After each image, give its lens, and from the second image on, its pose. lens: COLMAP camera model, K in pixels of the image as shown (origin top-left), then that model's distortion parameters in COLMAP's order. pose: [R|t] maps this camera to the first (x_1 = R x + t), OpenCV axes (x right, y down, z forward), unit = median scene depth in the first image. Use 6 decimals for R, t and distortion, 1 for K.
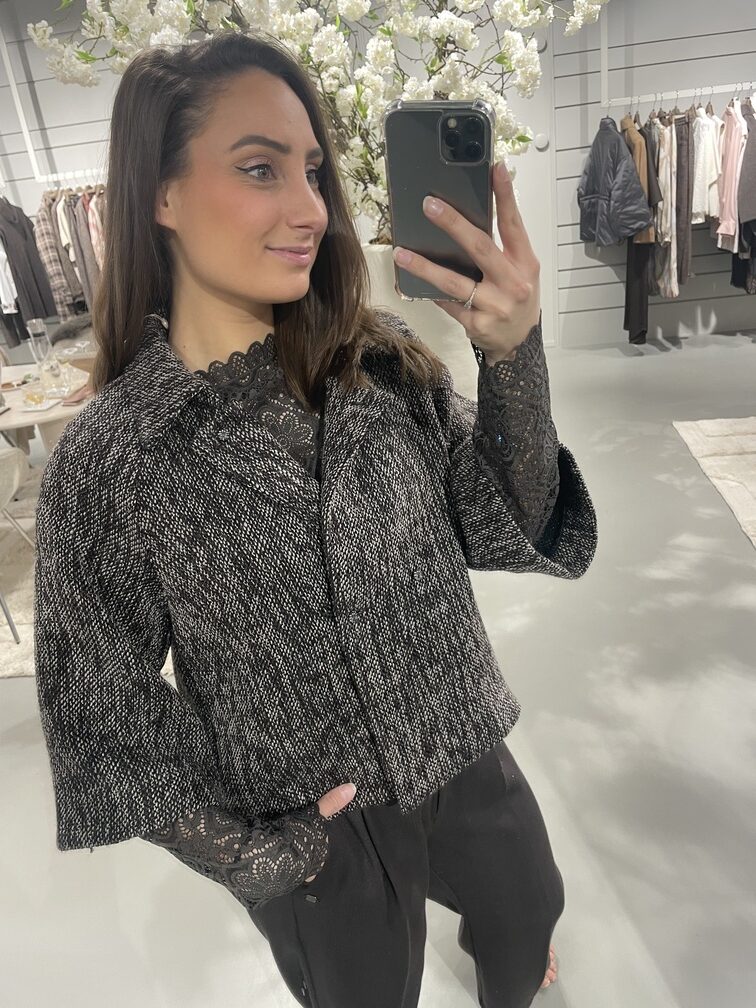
lens RADIAL K [[755.9, 0, 376.4], [0, 755.9, 490.4], [0, 0, 1]] dist [0.077004, -0.111773]
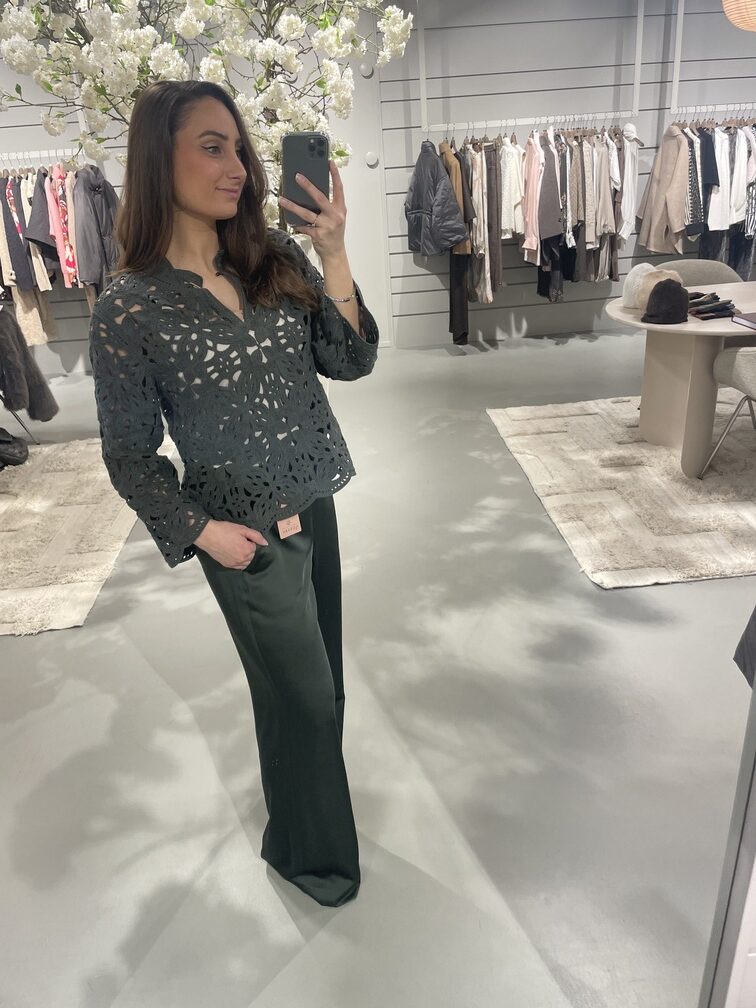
lens RADIAL K [[755.9, 0, 376.4], [0, 755.9, 490.4], [0, 0, 1]] dist [0.077004, -0.111773]
pose [[0.982604, -0.020468, 0.184581, 0.012428], [0.023328, 0.999639, -0.013333, 0.044832], [-0.184242, 0.017407, 0.982727, -0.091944]]
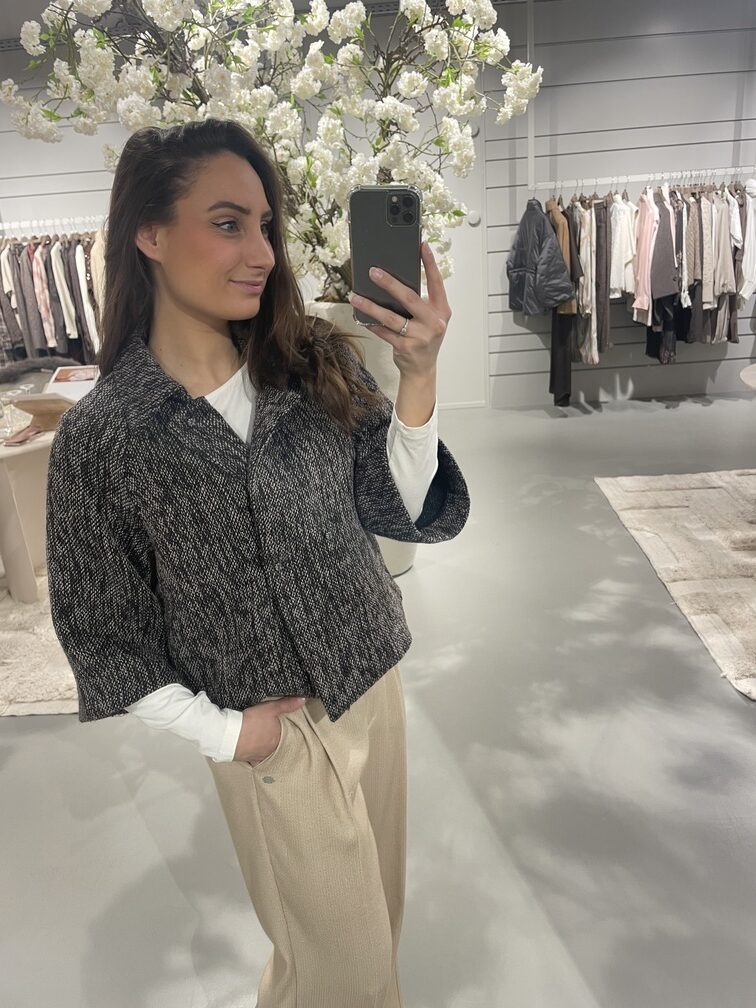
lens RADIAL K [[757.5, 0, 377.6], [0, 757.5, 491.1], [0, 0, 1]] dist [0.073629, -0.107594]
pose [[0.995842, 0.019572, 0.088971, -0.008756], [-0.012604, 0.996857, -0.078216, 0.016102], [-0.090222, 0.076769, 0.992958, -0.030460]]
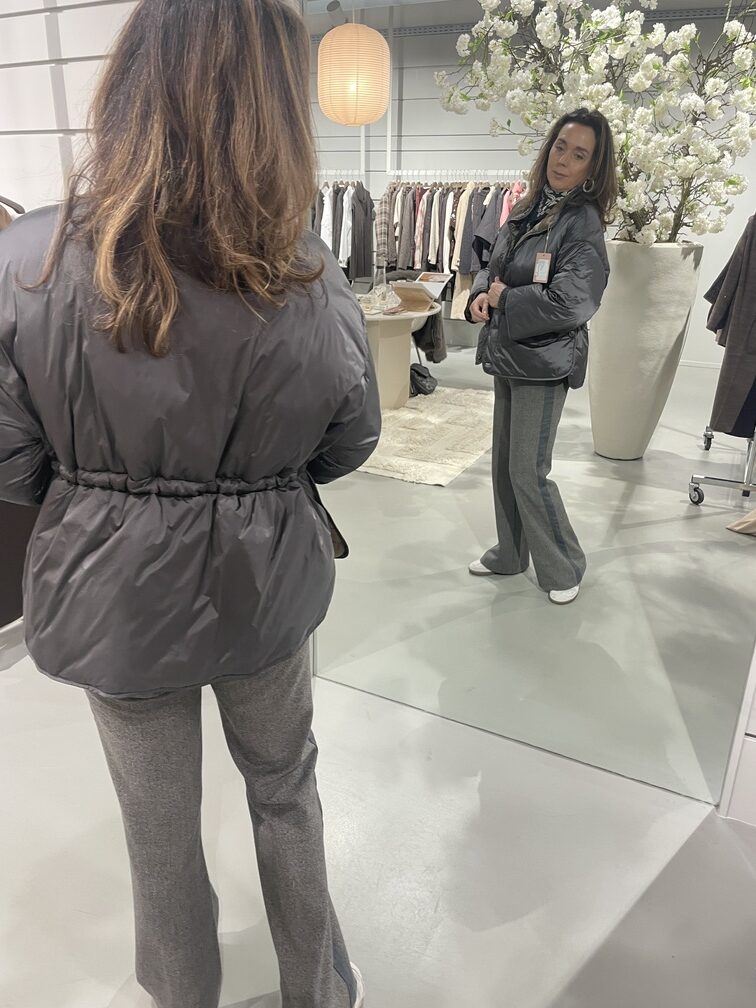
lens RADIAL K [[755.9, 0, 376.4], [0, 755.9, 490.4], [0, 0, 1]] dist [0.077004, -0.111773]
pose [[0.929007, 0.251432, -0.271530, 0.067122], [-0.259546, 0.965711, 0.006227, 0.180738], [0.263785, 0.064689, 0.962410, -0.360914]]
